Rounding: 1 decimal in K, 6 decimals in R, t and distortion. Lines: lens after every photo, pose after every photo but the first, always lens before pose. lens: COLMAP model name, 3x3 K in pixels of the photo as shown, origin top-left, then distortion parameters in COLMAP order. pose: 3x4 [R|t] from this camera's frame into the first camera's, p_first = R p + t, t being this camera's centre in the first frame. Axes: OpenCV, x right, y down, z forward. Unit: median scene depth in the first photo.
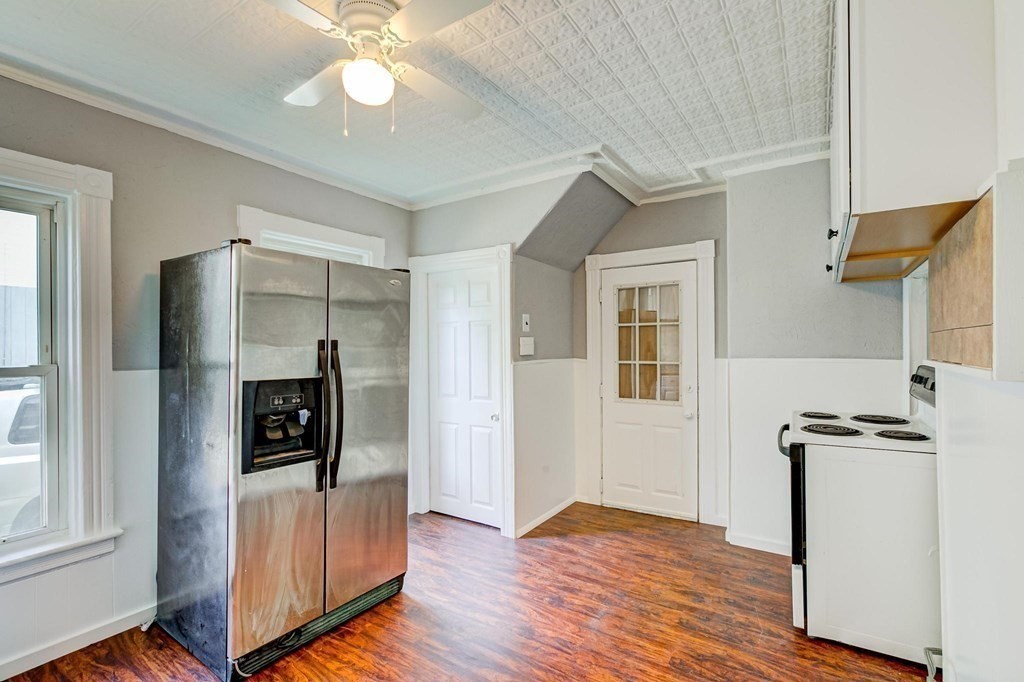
lens RADIAL K [[469.9, 0, 514.0], [0, 469.9, 346.2], [0, 0, 1]] dist [-0.010160, 0.001345]
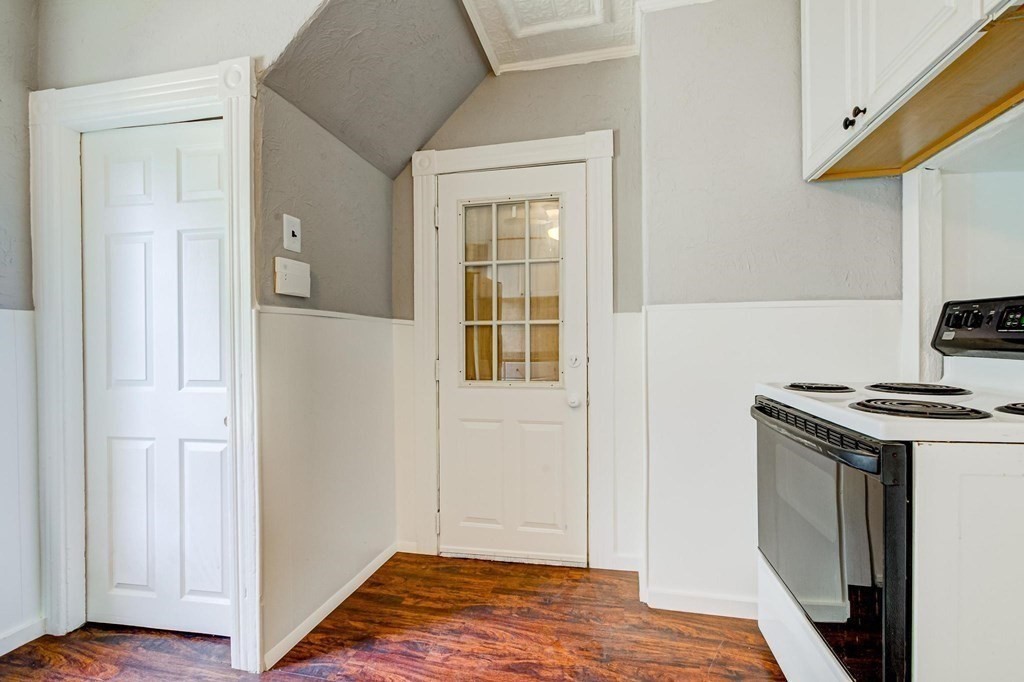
lens RADIAL K [[469.9, 0, 511.3], [0, 469.9, 349.1], [0, 0, 1]] dist [-0.010160, 0.001345]
pose [[0.940226, -0.001083, 0.340549, 0.075917], [-0.000067, 0.999994, 0.003366, 0.074410], [-0.340551, -0.003188, 0.940221, 0.441737]]
